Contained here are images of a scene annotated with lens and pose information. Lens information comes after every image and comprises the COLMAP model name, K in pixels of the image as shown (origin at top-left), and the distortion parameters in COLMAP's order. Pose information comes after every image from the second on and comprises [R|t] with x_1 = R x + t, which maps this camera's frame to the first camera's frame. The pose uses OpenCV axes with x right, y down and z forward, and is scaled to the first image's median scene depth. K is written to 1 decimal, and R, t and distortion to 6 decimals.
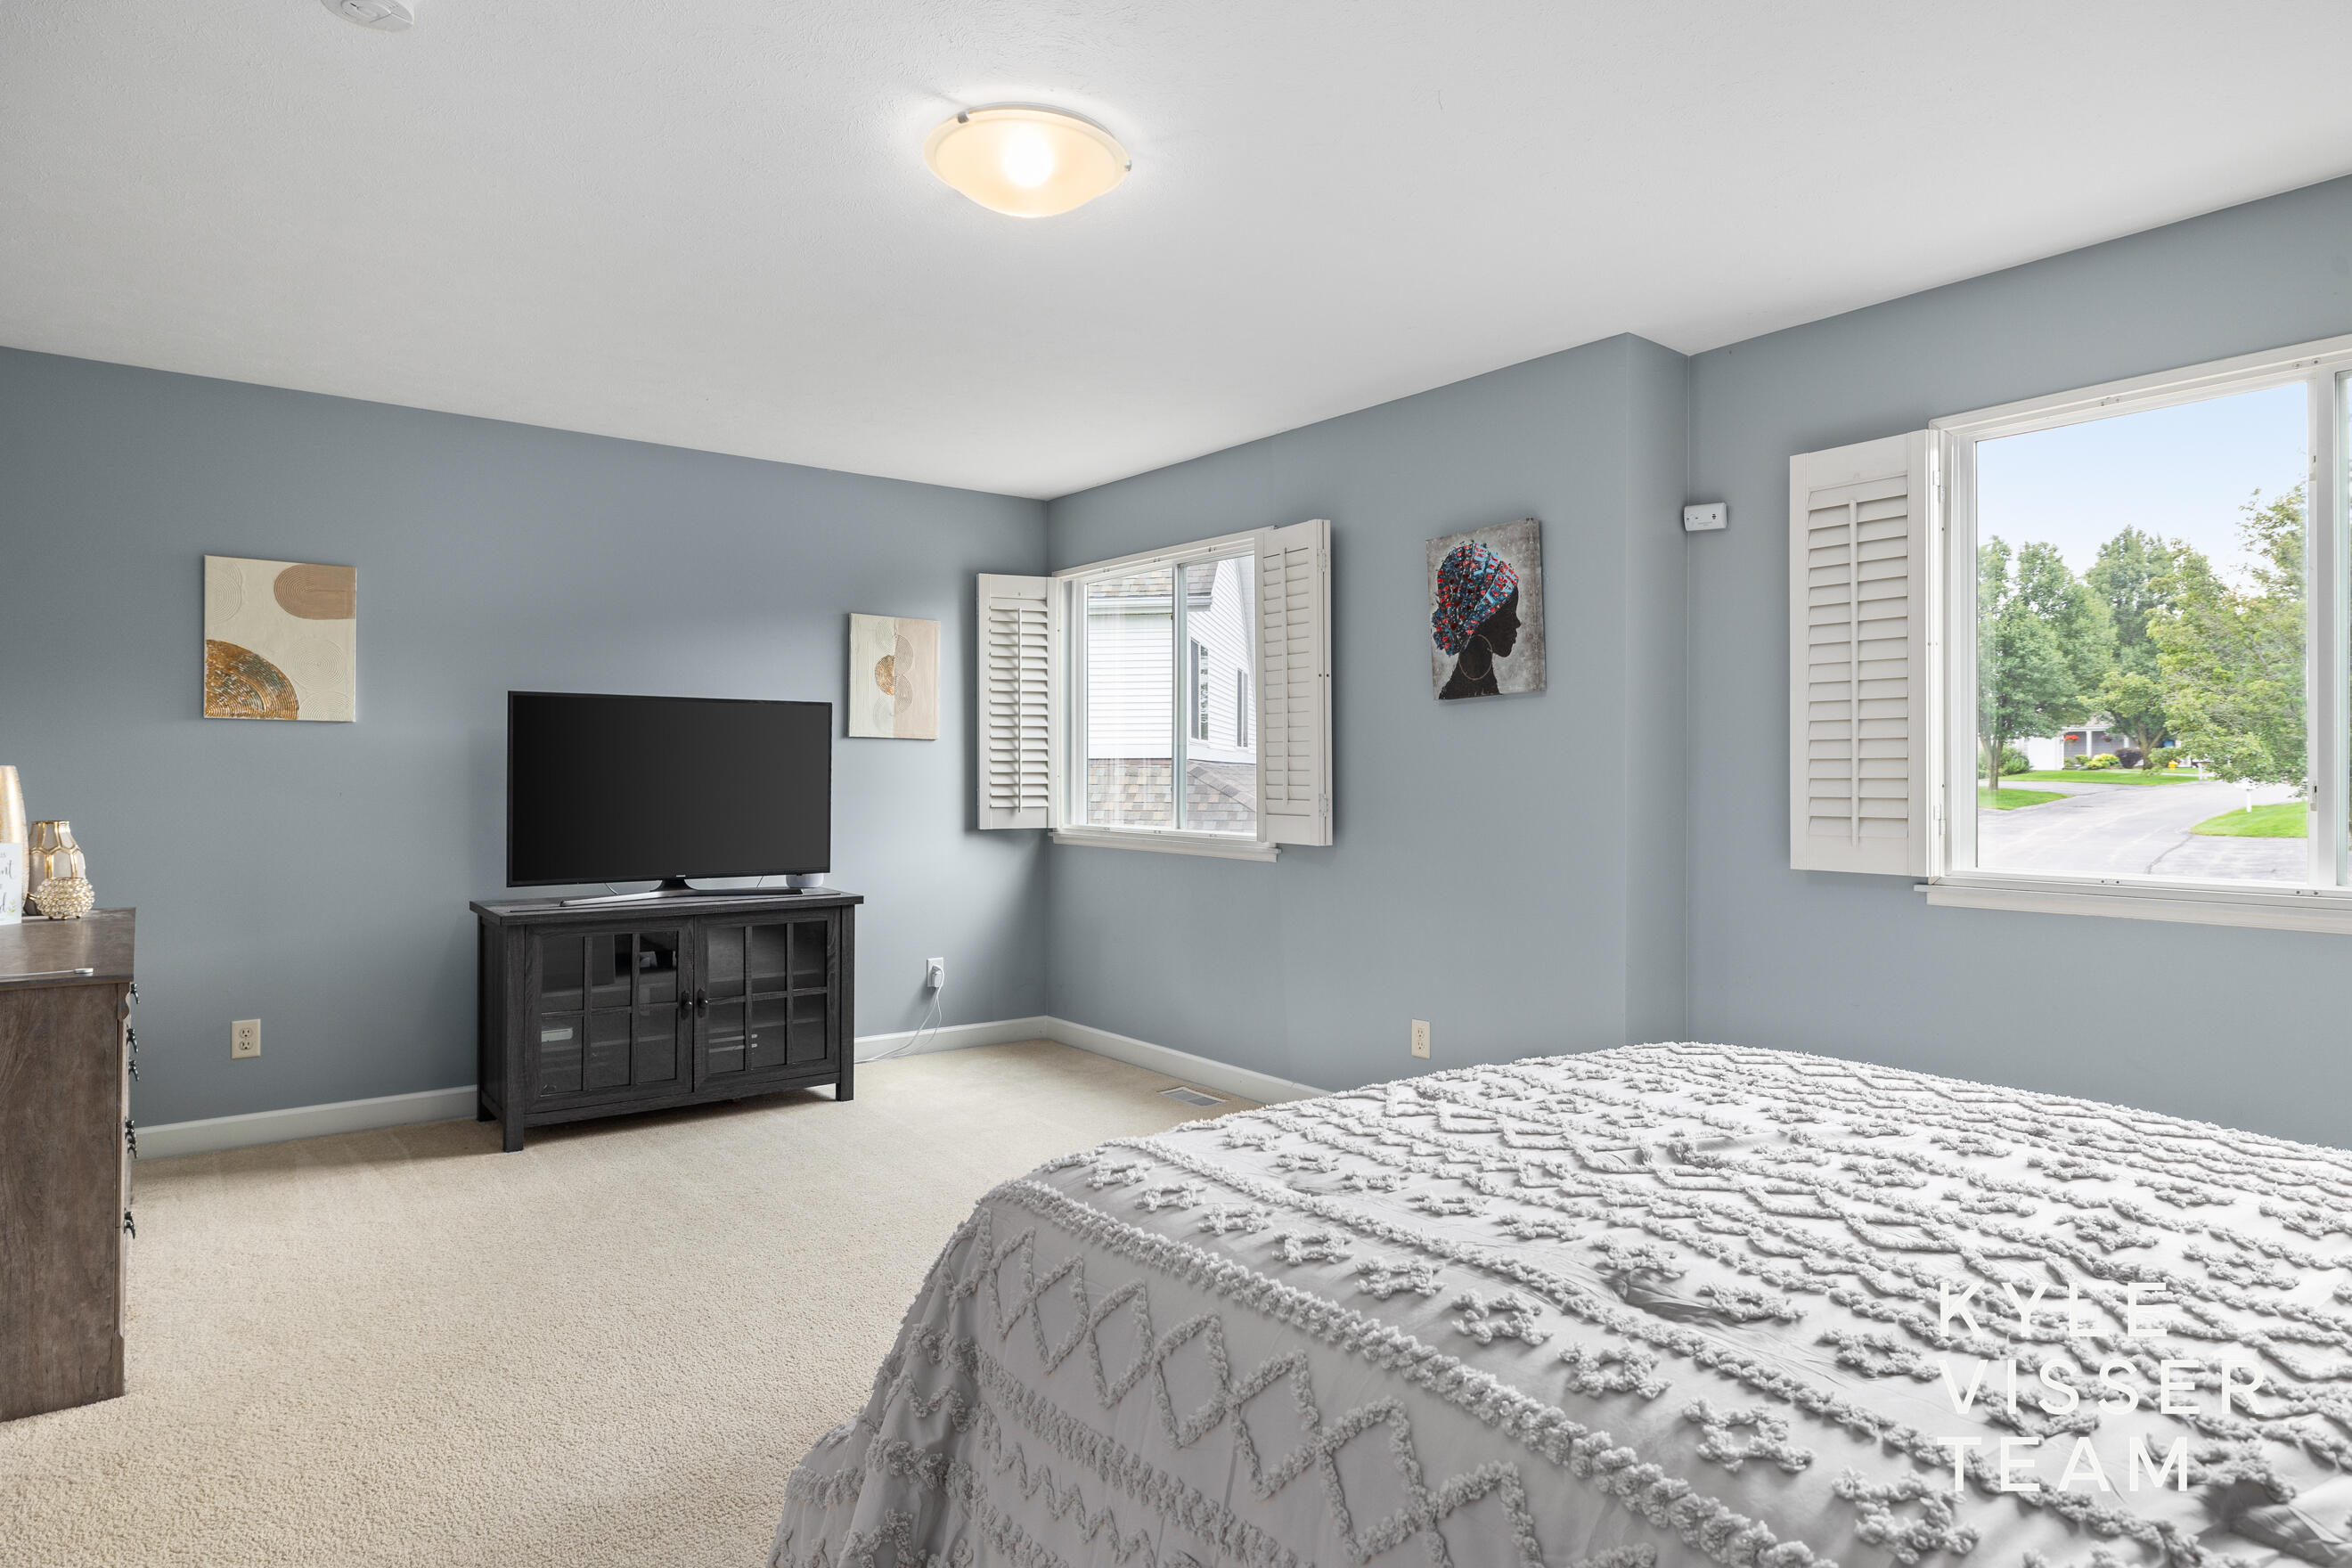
lens RADIAL K [[1329.8, 0, 1167.5], [0, 1329.8, 771.0], [0, 0, 1]] dist [-0.001217, -0.000800]
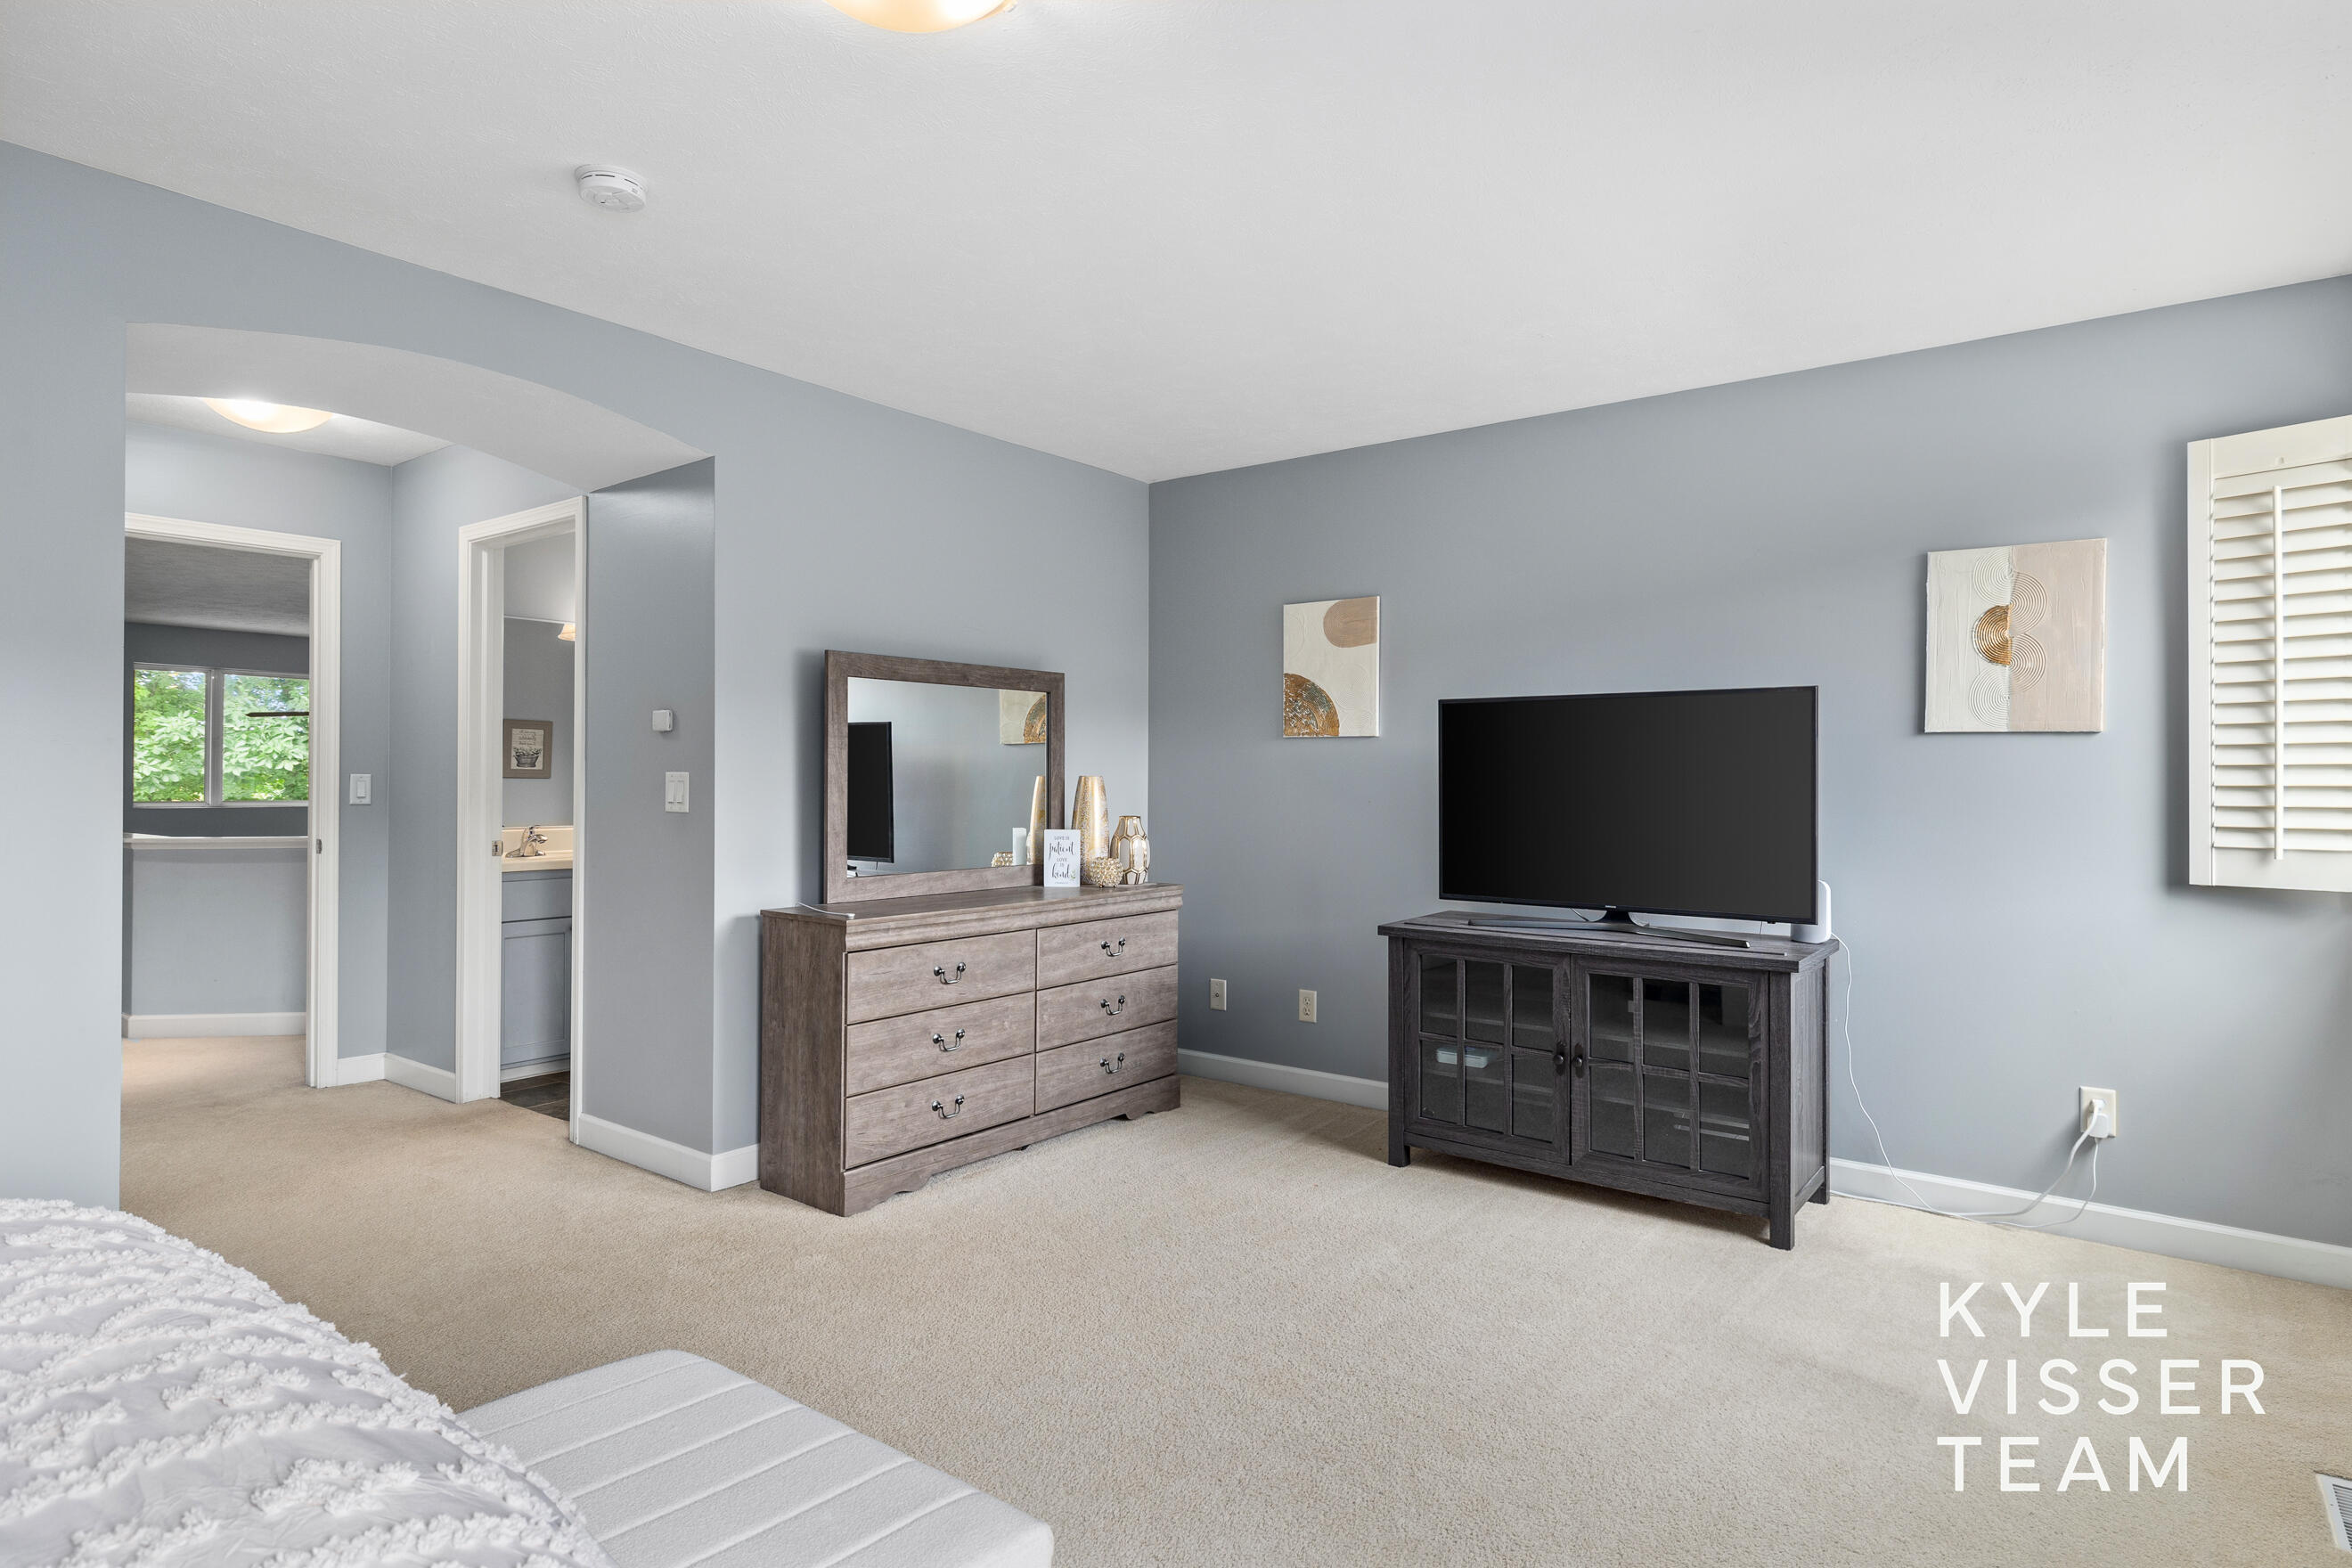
lens RADIAL K [[1243.0, 0, 1169.0], [0, 1243.0, 784.8], [0, 0, 1]] dist [-0.013153, 0.003972]
pose [[0.268857, 0.001274, -0.963179, 0.332717], [-0.005593, 0.999984, -0.000238, 0.004316], [0.963164, 0.005451, 0.268860, 0.559365]]
